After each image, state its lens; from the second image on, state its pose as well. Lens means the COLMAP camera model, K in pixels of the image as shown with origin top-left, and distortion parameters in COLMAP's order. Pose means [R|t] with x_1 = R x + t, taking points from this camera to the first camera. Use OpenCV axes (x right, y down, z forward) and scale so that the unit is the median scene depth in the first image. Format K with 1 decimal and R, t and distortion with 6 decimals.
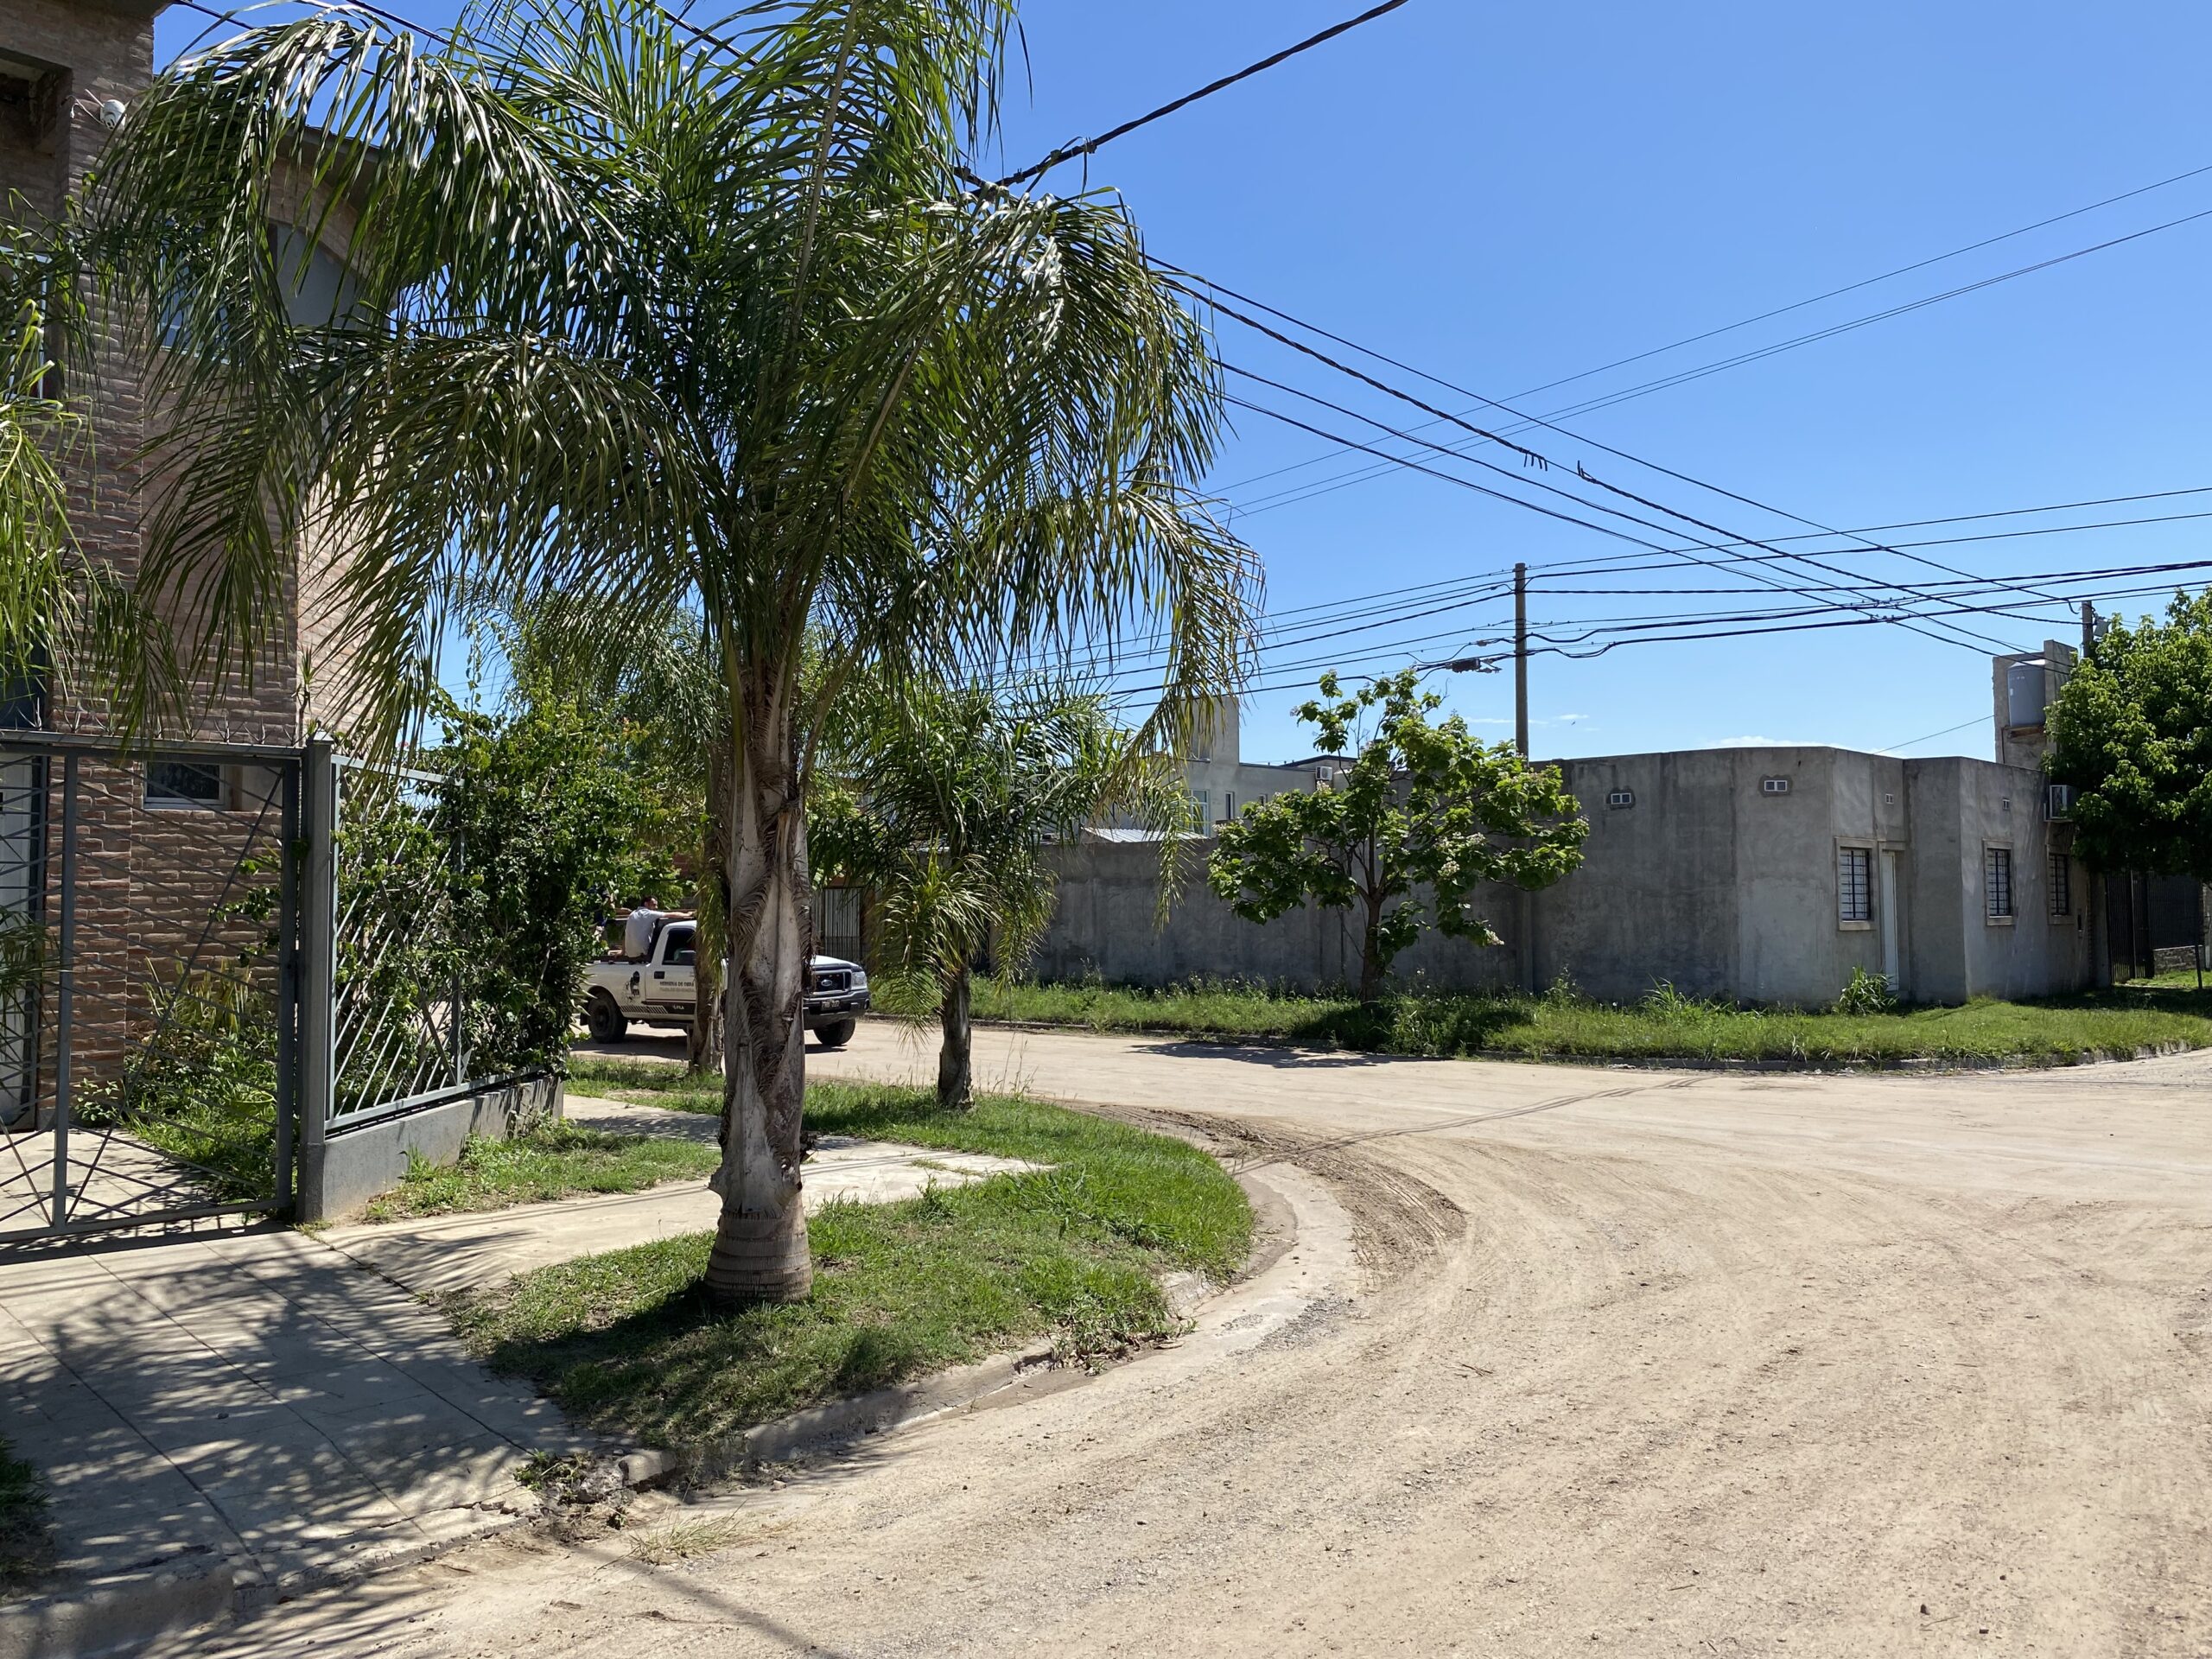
lens RADIAL K [[1683.9, 0, 1098.8], [0, 1683.9, 799.7], [0, 0, 1]] dist [0.047621, -0.063588]
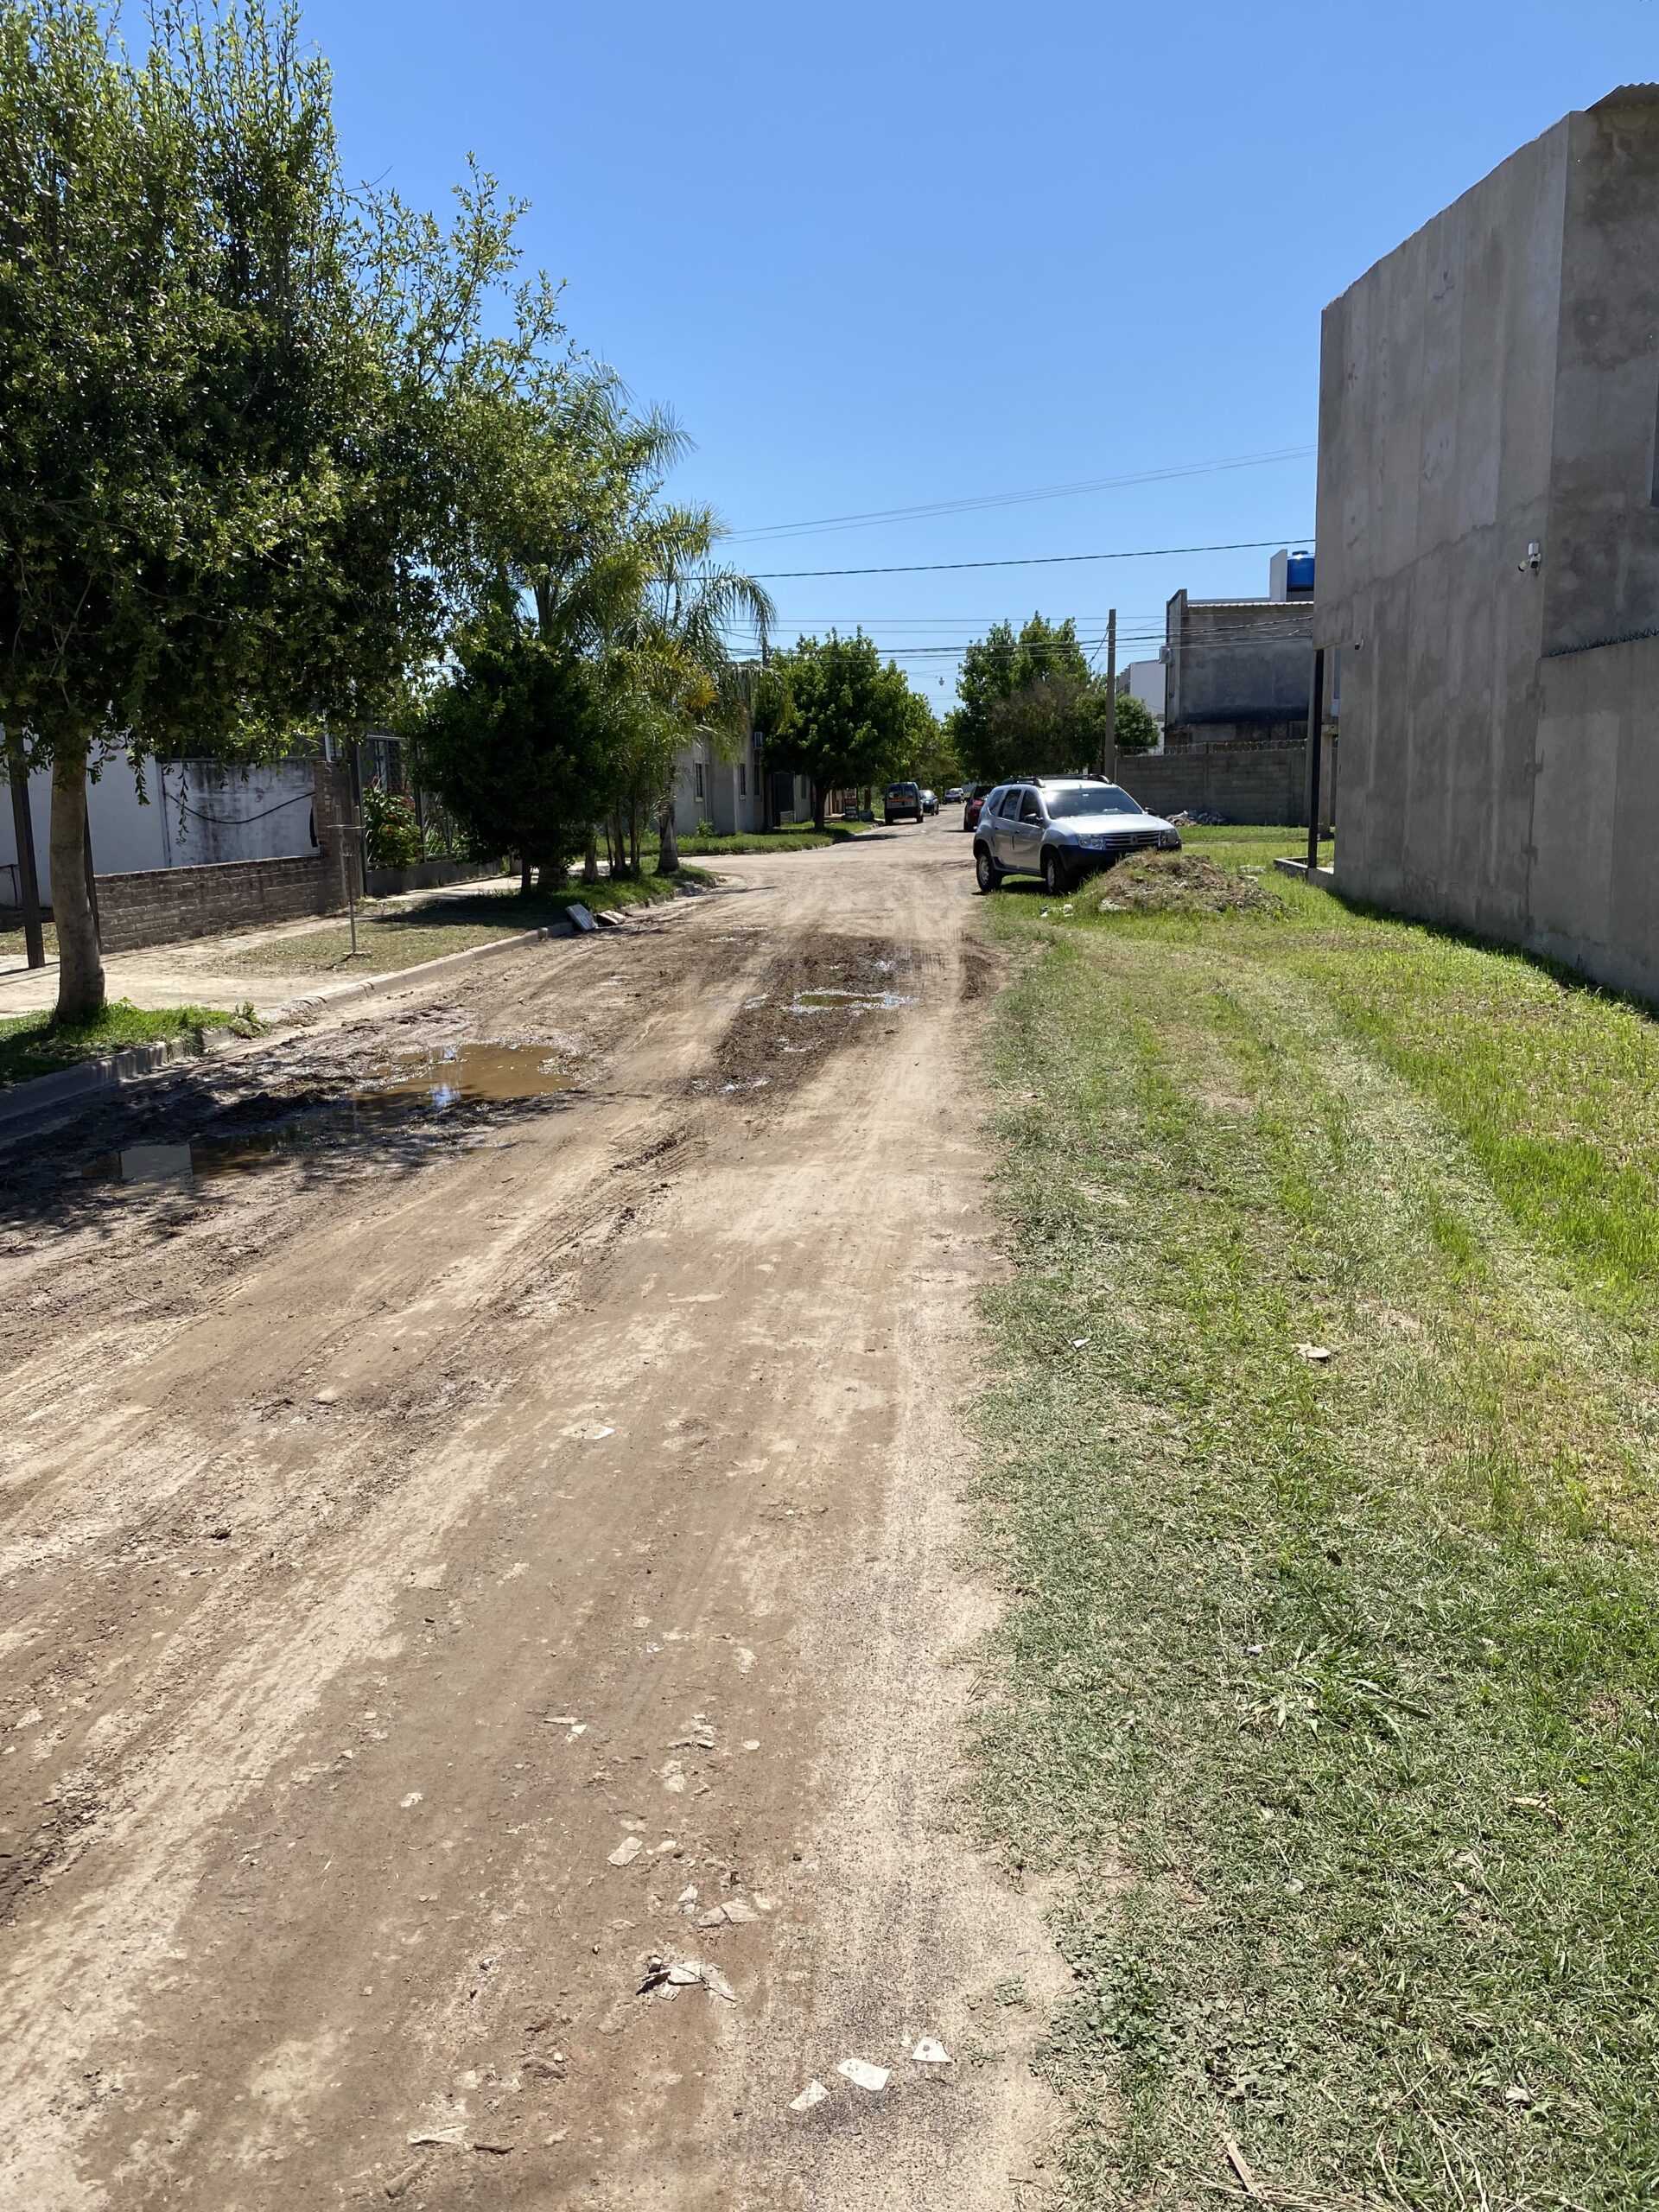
lens RADIAL K [[1683.9, 0, 843.1], [0, 1683.9, 1099.9], [0, 0, 1]] dist [0.047621, -0.063588]
pose [[0.784260, -0.124992, 0.607712, -0.731532], [-0.019323, 0.974101, 0.225287, -0.040769], [-0.620131, -0.188426, 0.761533, -0.803367]]
